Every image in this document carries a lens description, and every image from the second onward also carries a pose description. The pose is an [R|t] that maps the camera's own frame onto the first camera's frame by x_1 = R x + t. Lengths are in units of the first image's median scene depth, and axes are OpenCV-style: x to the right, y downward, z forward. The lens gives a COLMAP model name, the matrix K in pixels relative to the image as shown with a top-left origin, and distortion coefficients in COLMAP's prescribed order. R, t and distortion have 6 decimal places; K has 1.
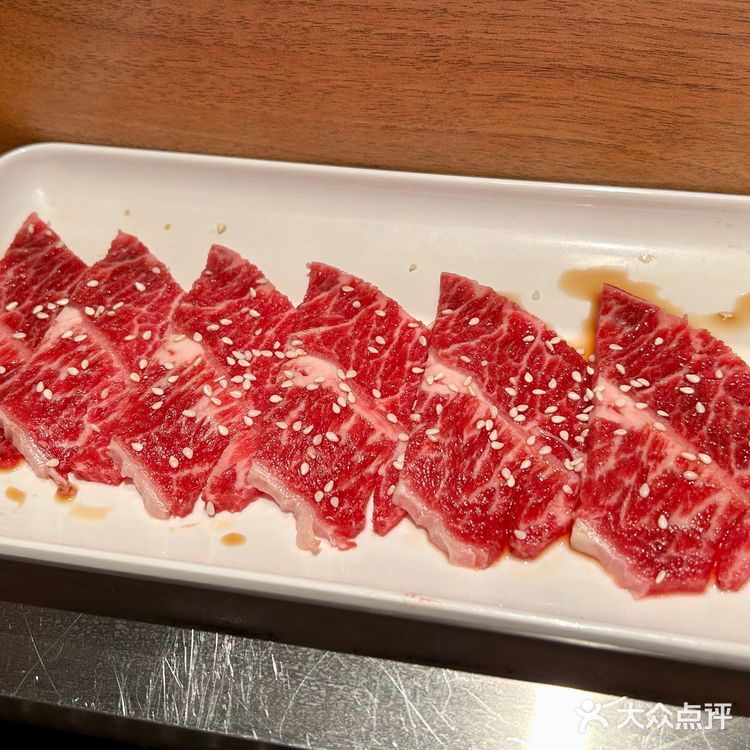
lens RADIAL K [[1182.2, 0, 375.0], [0, 1182.2, 375.0], [0, 0, 1]] dist [0.279044, -1.407887]
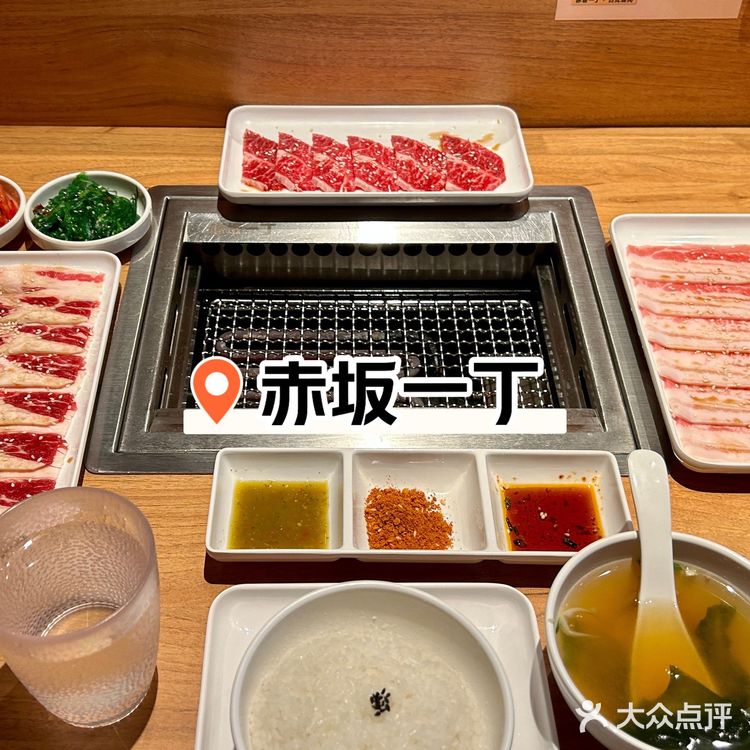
lens RADIAL K [[1182.2, 0, 375.0], [0, 1182.2, 375.0], [0, 0, 1]] dist [0.279044, -1.407887]
pose [[0.979231, -0.093738, 0.179779, -0.656894], [0.103865, 0.993444, -0.047750, 0.739595], [-0.174125, 0.065431, 0.982547, -2.184010]]
